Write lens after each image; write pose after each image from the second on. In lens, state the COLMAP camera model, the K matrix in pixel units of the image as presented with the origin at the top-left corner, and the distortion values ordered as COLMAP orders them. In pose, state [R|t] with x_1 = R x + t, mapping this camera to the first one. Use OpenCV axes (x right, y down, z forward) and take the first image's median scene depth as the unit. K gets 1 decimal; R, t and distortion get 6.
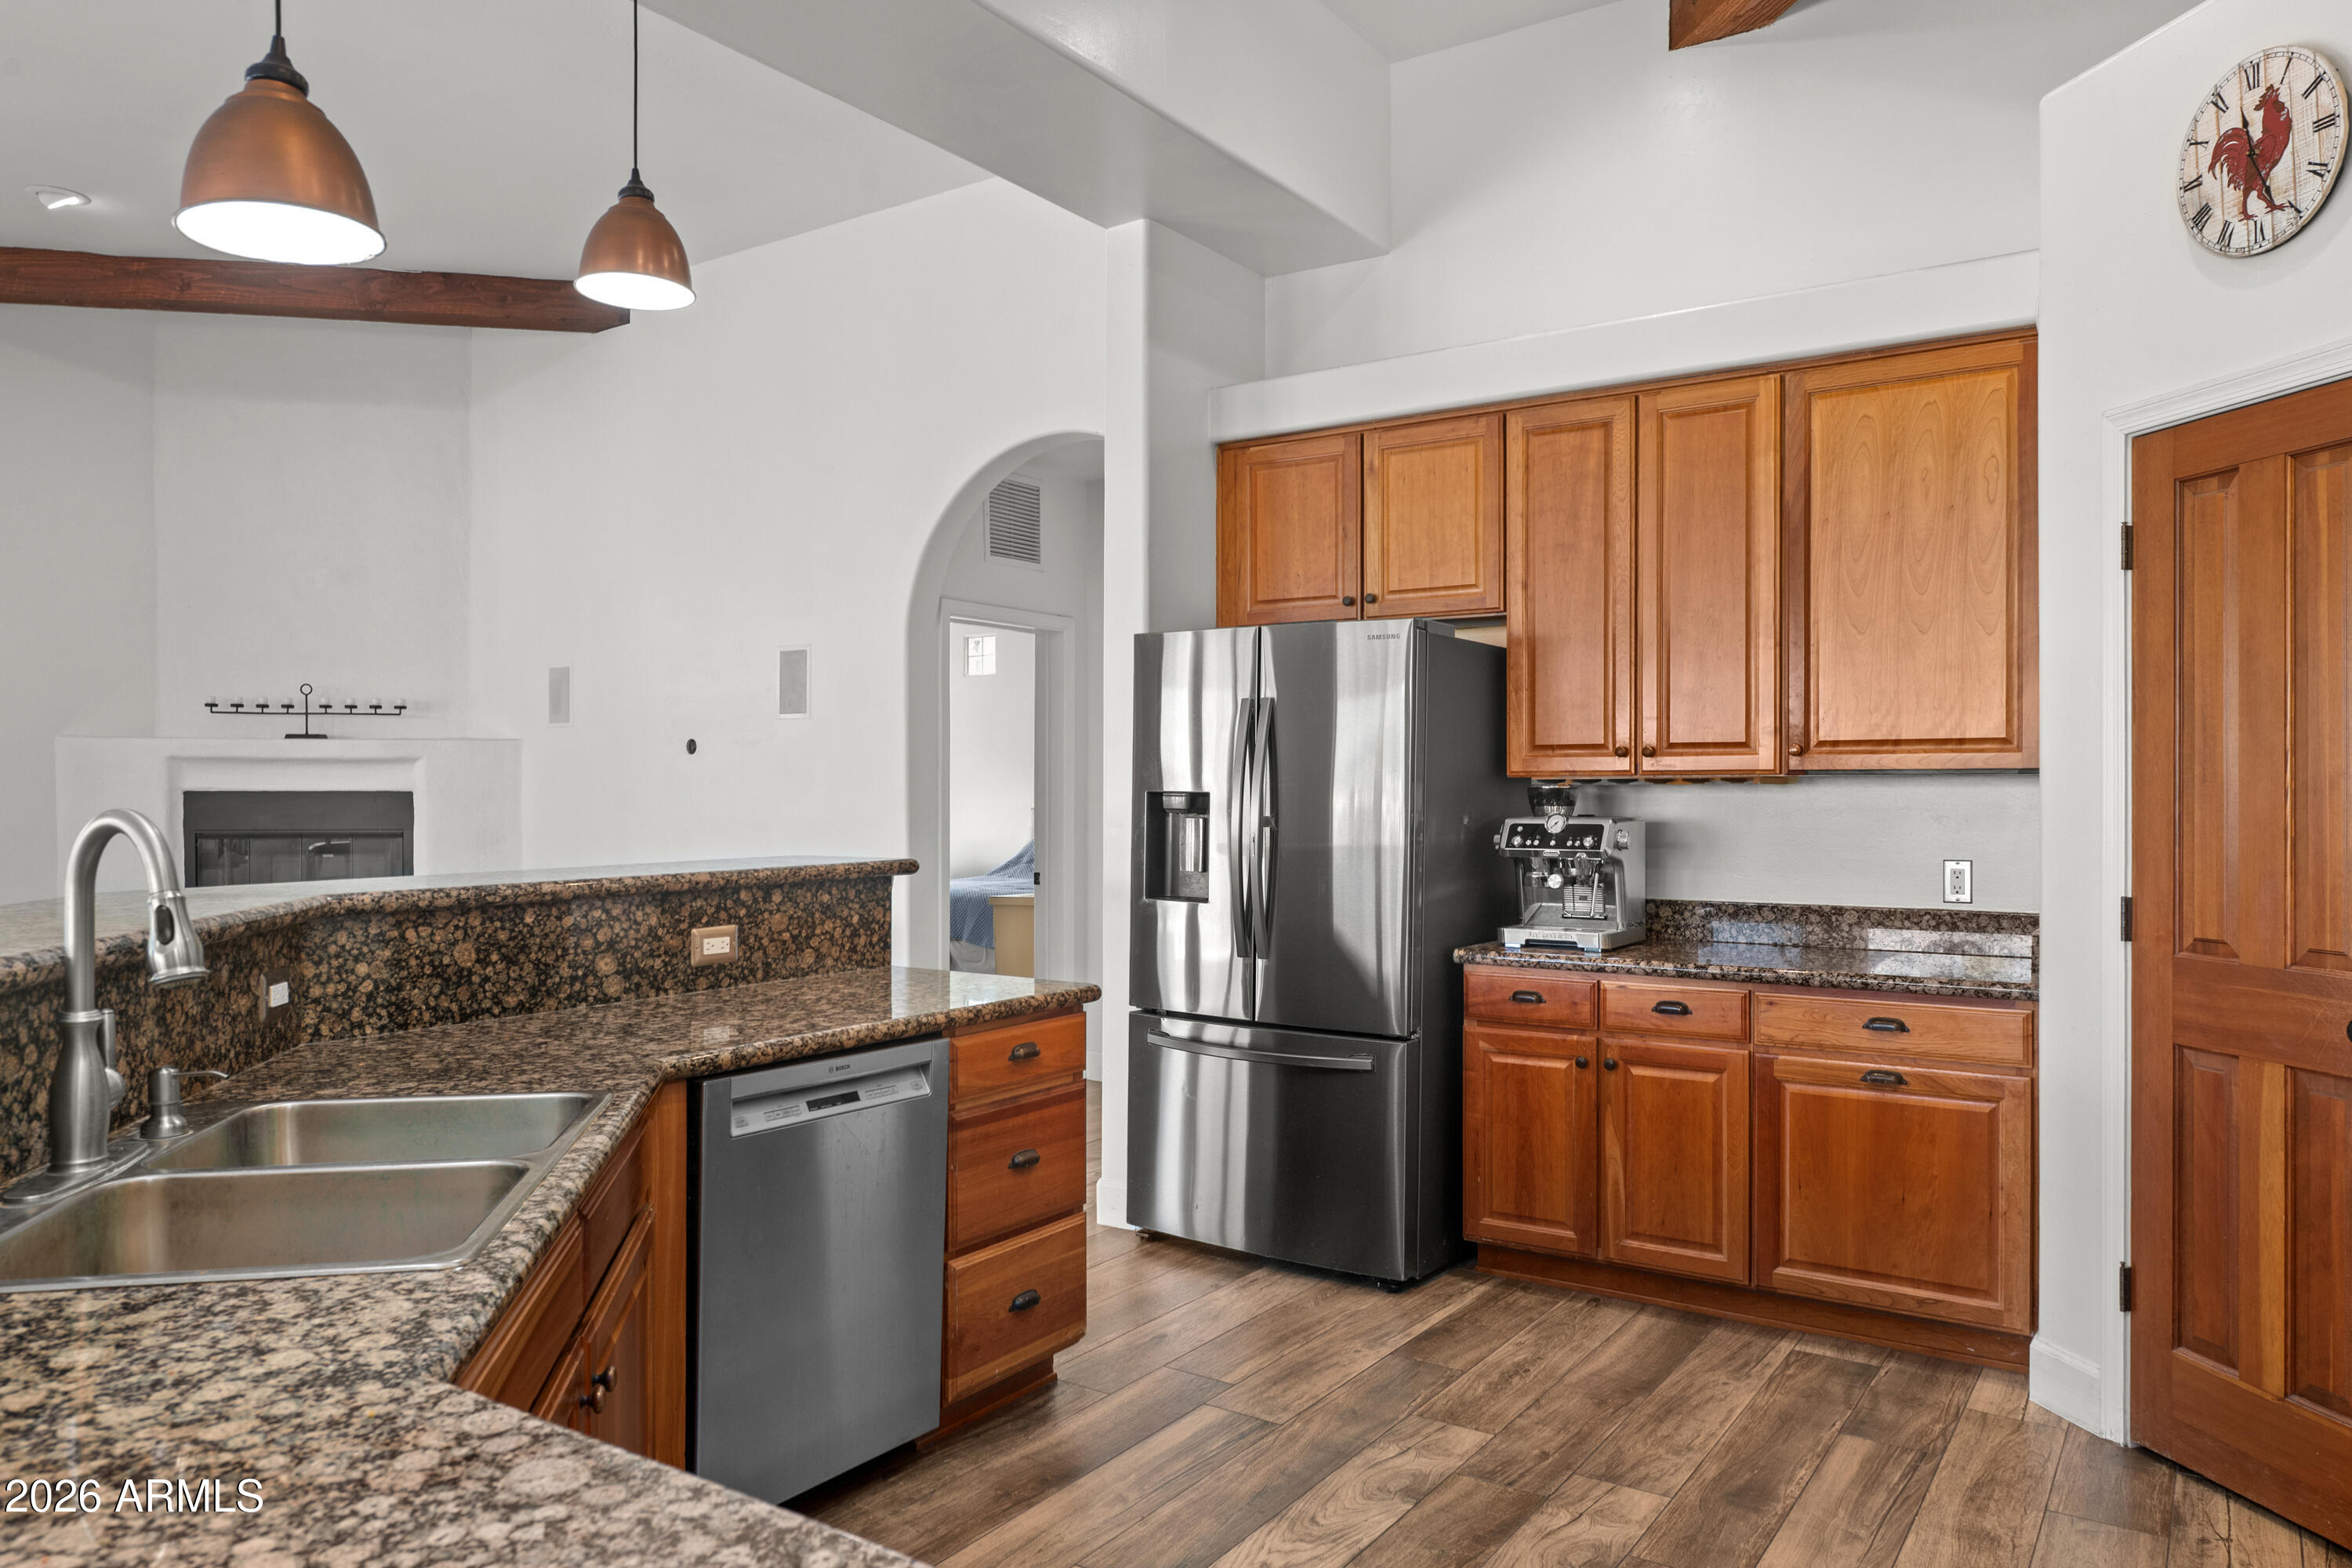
lens RADIAL K [[1561.2, 0, 1183.6], [0, 1561.2, 788.4], [0, 0, 1]] dist [-0.001525, 0.000123]
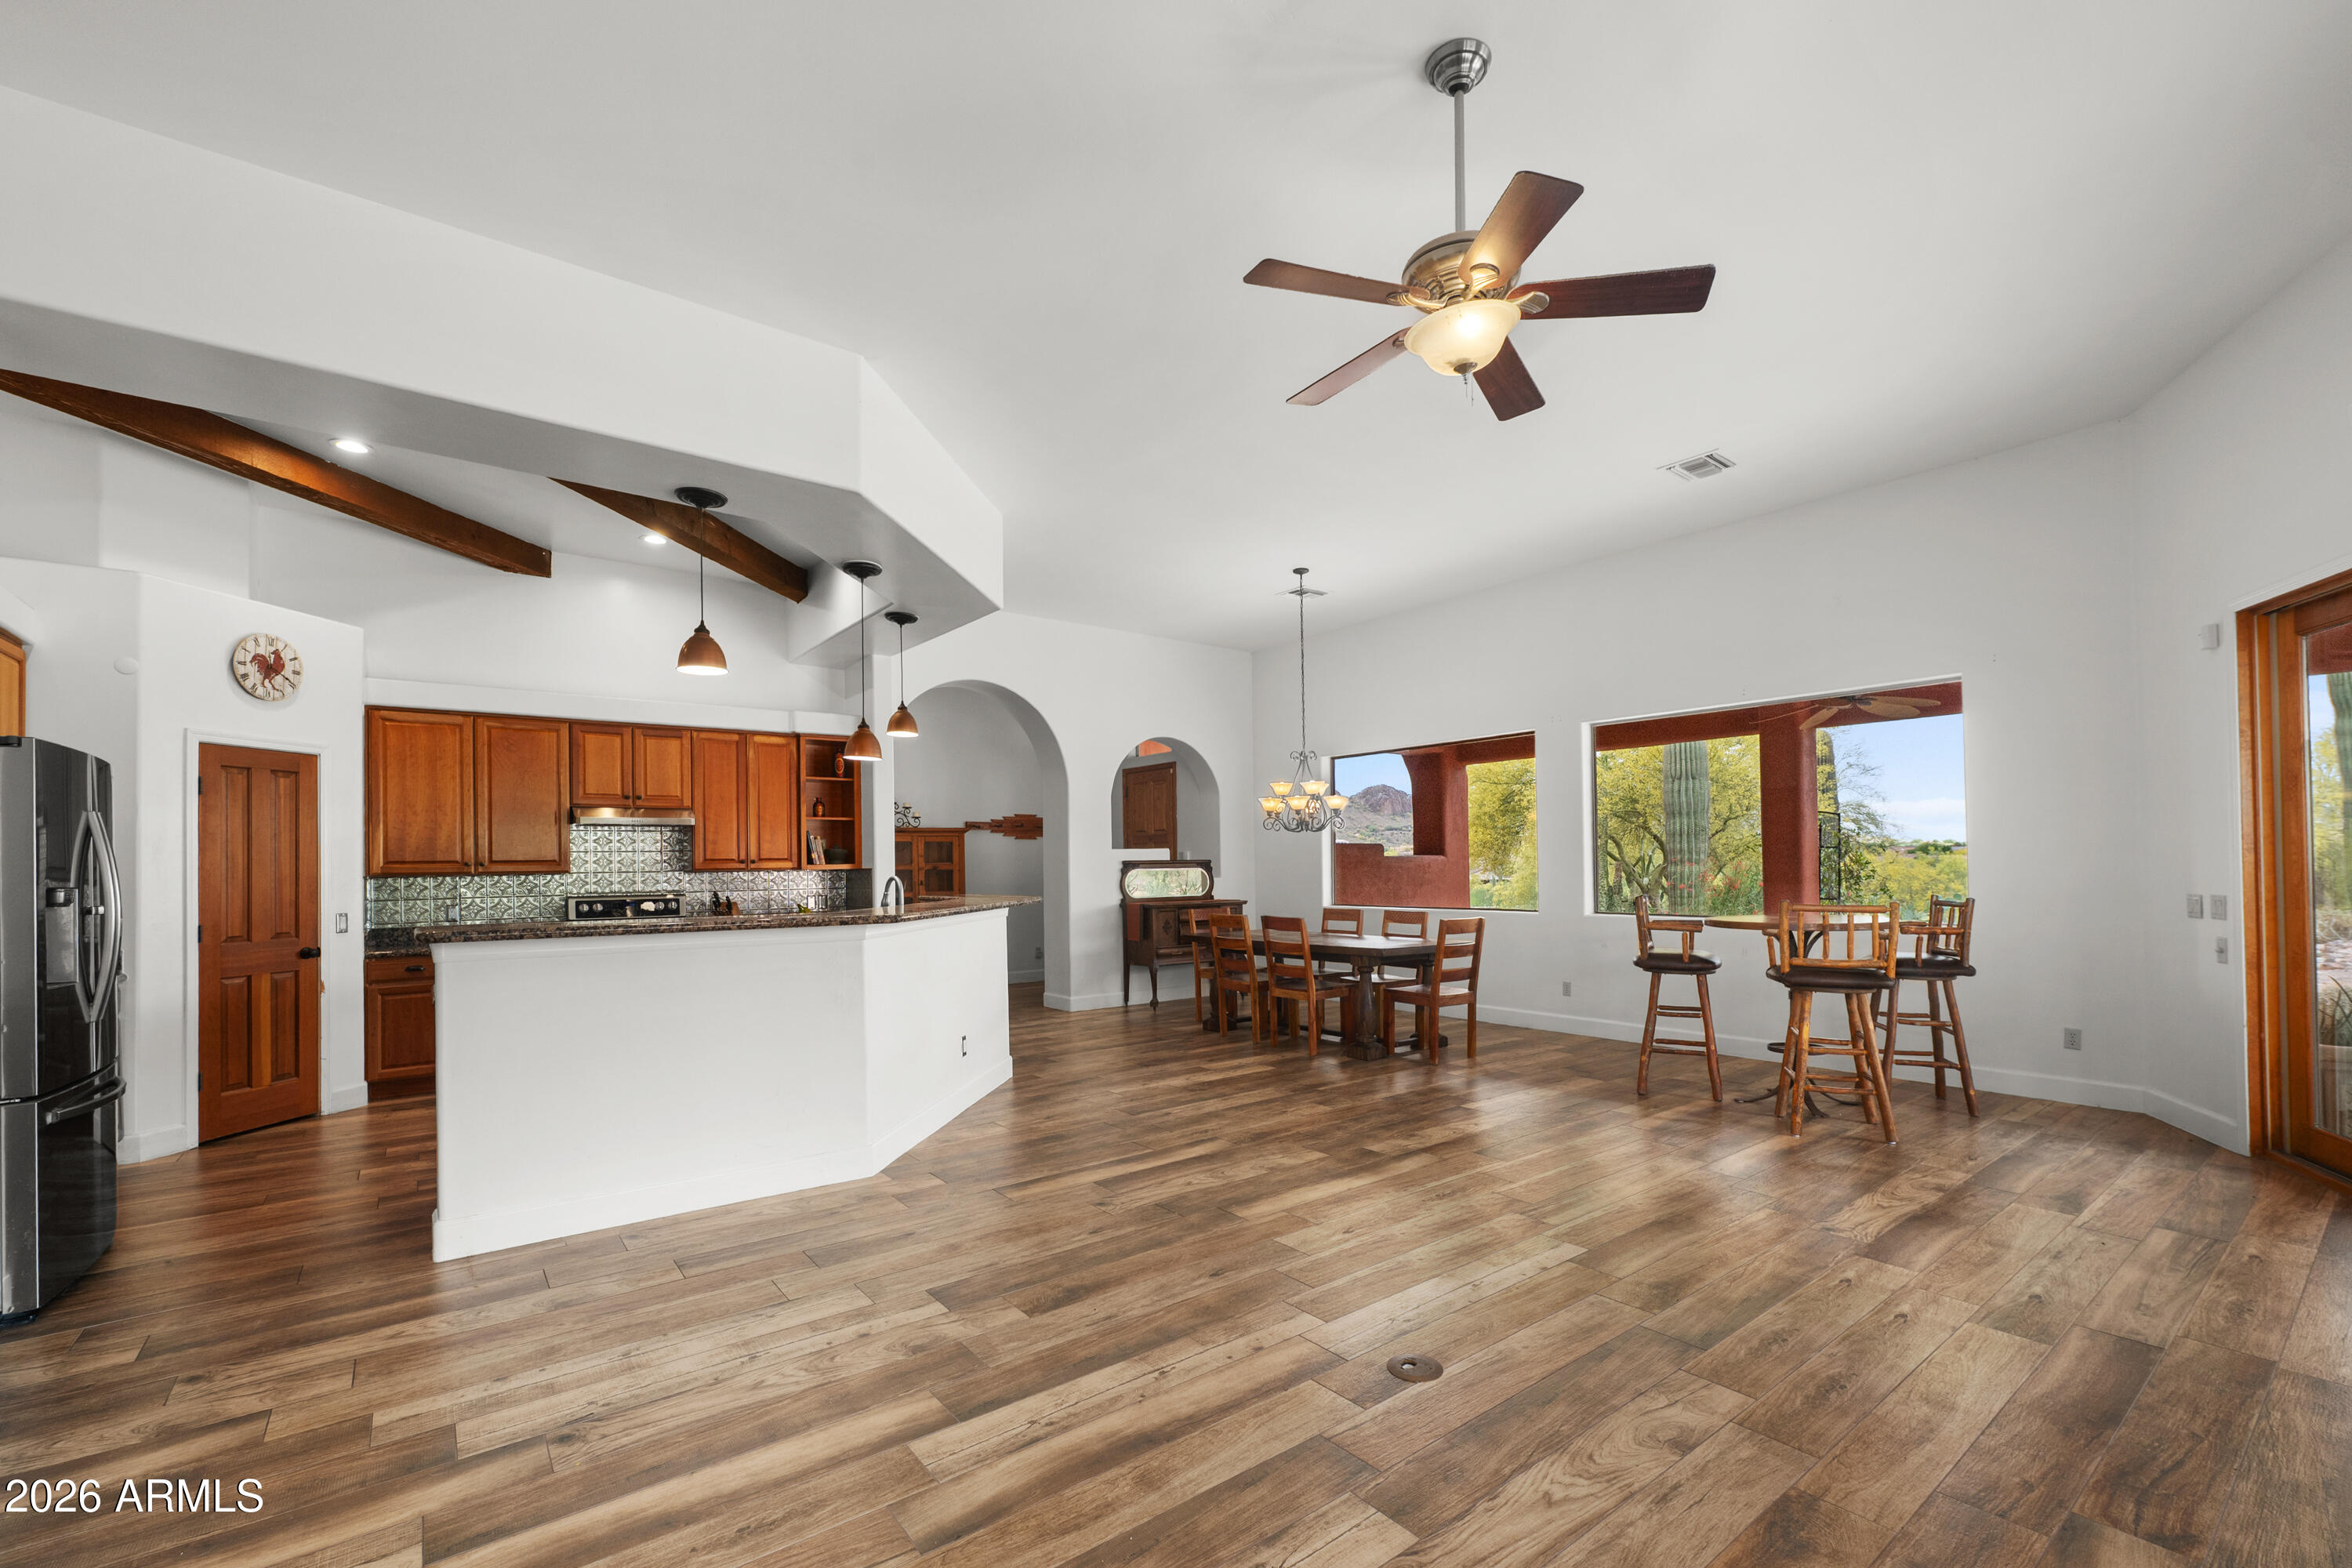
lens RADIAL K [[993.4, 0, 1198.4], [0, 993.4, 856.4], [0, 0, 1]] dist [0.000754, 0.000096]
pose [[-0.950838, 0.016714, 0.309237, -1.591583], [0.014126, 0.999844, -0.010607, -0.001278], [-0.309366, -0.005718, -0.950926, 2.270557]]
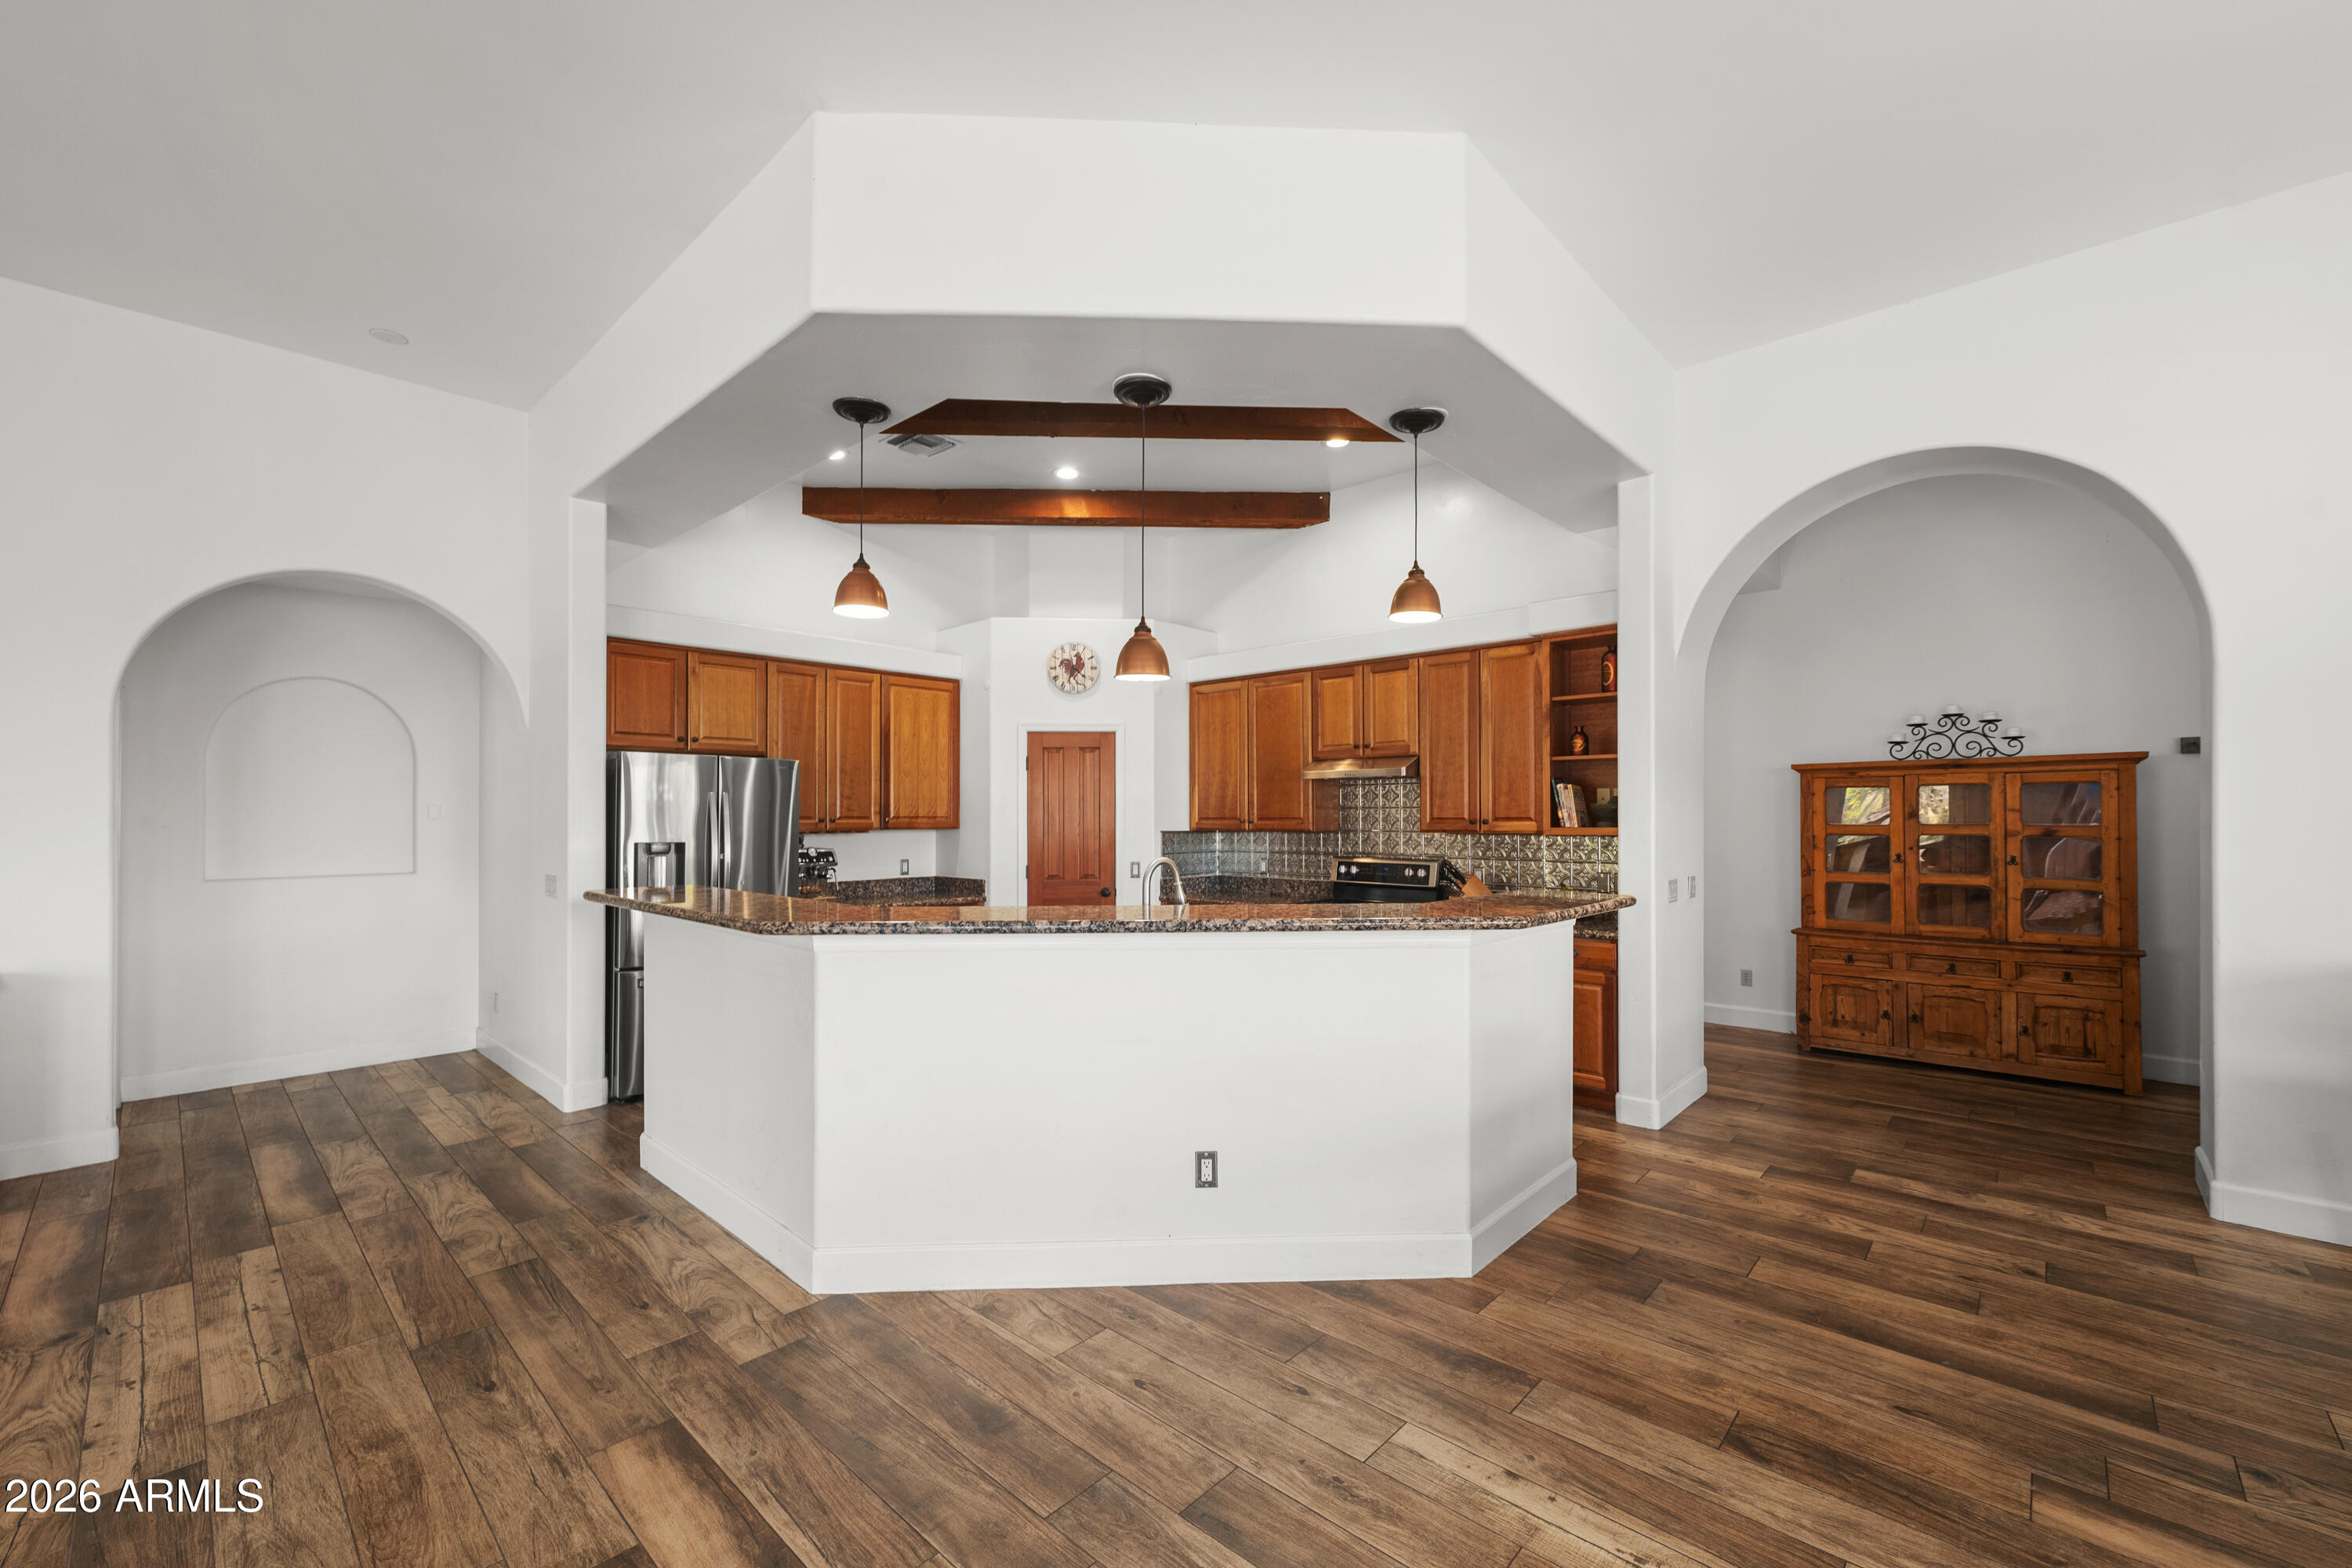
lens RADIAL K [[946.8, 0, 1178.5], [0, 946.8, 812.1], [0, 0, 1]] dist [-0.000269, 0.000078]
pose [[0.158437, 0.004294, 0.987360, -1.569830], [0.000431, 0.999990, -0.004418, -0.043512], [-0.987369, 0.001126, 0.158433, 0.381471]]
